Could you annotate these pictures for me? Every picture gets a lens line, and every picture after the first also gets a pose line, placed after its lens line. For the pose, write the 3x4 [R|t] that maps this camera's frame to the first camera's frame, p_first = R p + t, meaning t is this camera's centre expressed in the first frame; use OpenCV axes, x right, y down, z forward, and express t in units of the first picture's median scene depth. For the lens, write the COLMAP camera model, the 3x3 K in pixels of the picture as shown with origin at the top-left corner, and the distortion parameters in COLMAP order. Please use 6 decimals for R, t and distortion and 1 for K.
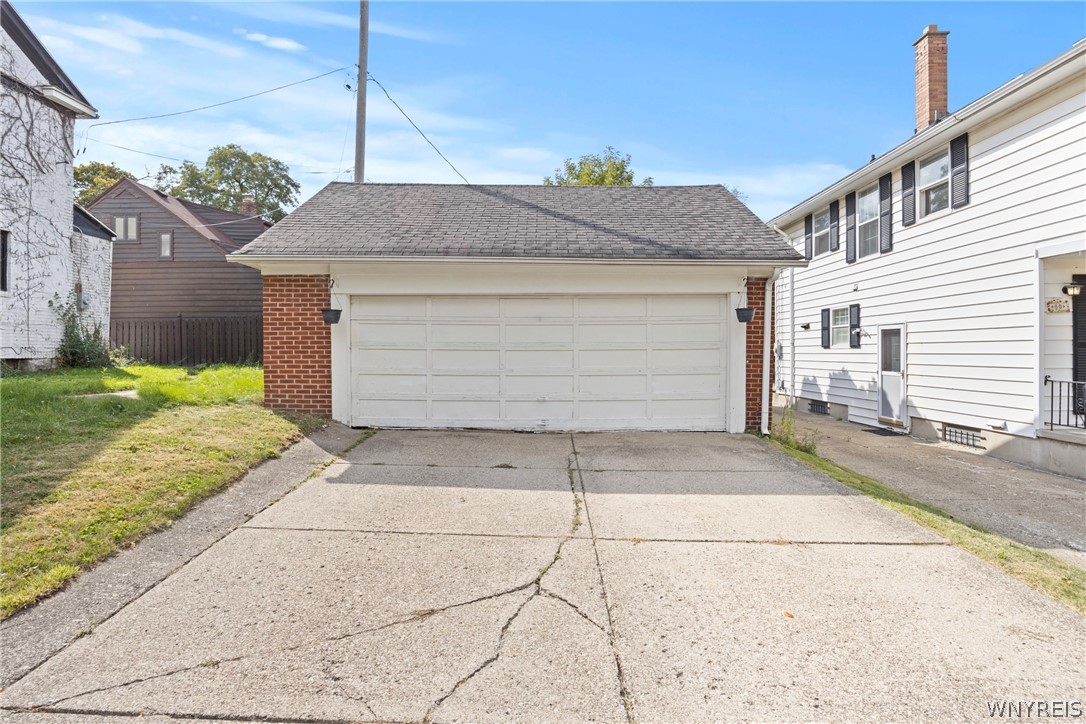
lens RADIAL K [[546.9, 0, 541.9], [0, 546.9, 358.8], [0, 0, 1]] dist [-0.010564, 0.000183]
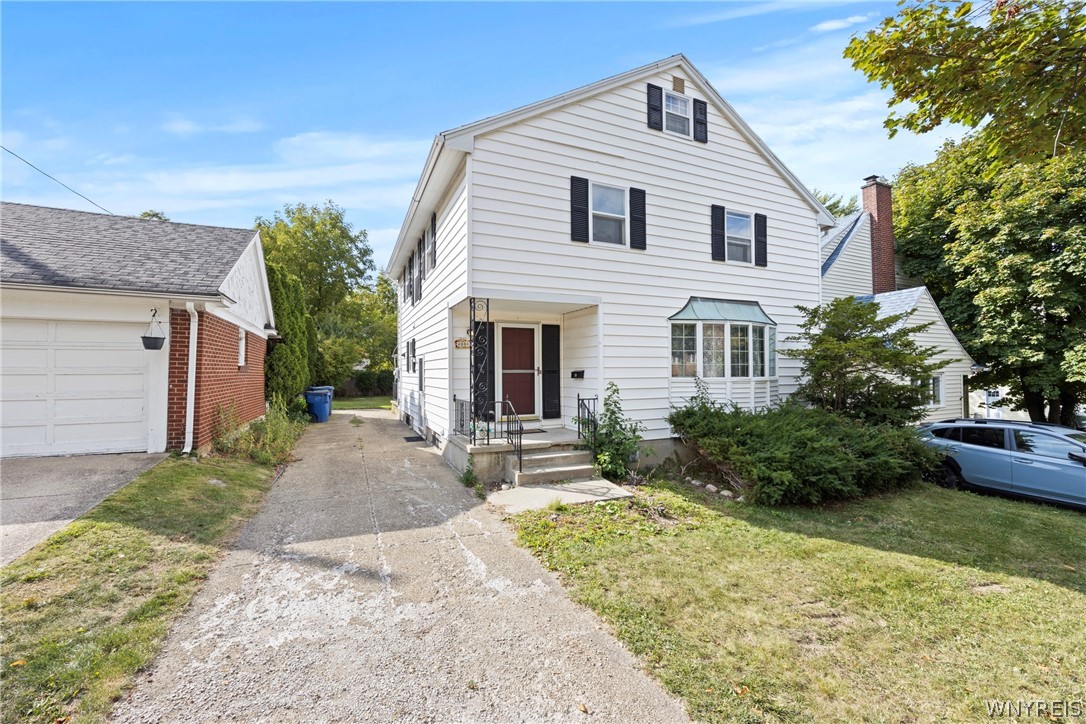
lens RADIAL K [[431.4, 0, 539.6], [0, 431.4, 359.3], [0, 0, 1]] dist [-0.007700, 0.000277]
pose [[0.911333, 0.017753, 0.411288, 0.679324], [0.000688, 0.999003, -0.044648, -0.008932], [-0.411670, 0.040972, 0.910411, -0.079393]]
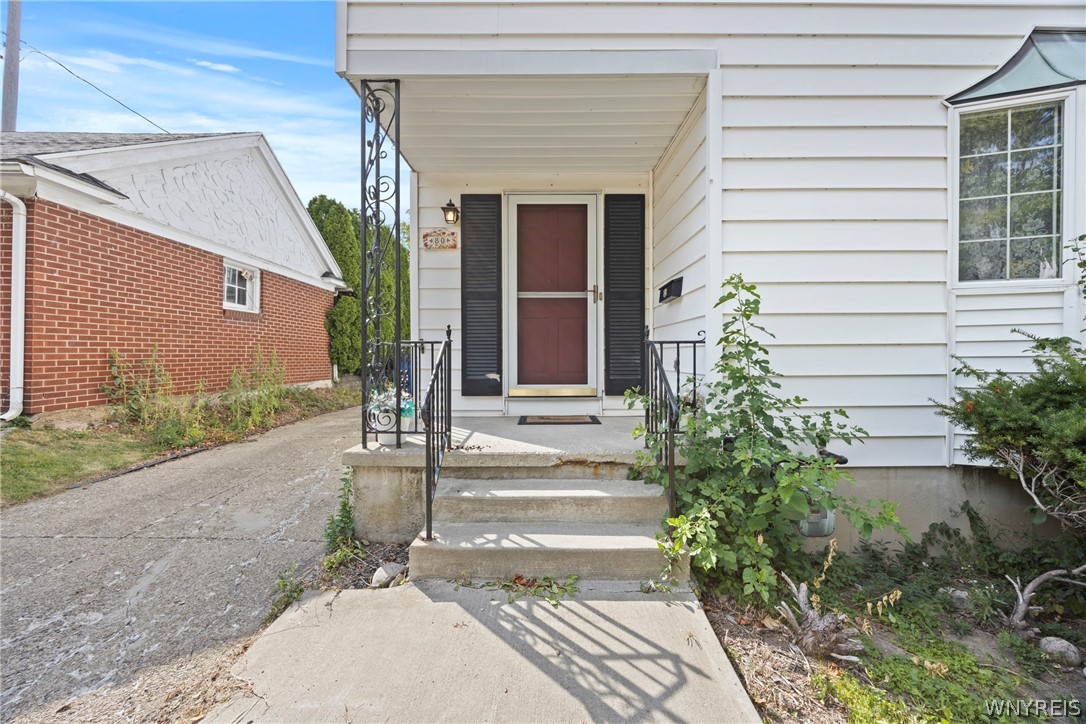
lens RADIAL K [[431.4, 0, 559.8], [0, 431.4, 353.6], [0, 0, 1]] dist [-0.007700, 0.000277]
pose [[0.998681, 0.013499, 0.049537, 1.077427], [-0.012695, 0.999783, -0.016491, 0.055614], [-0.049749, 0.015841, 0.998636, 0.428964]]
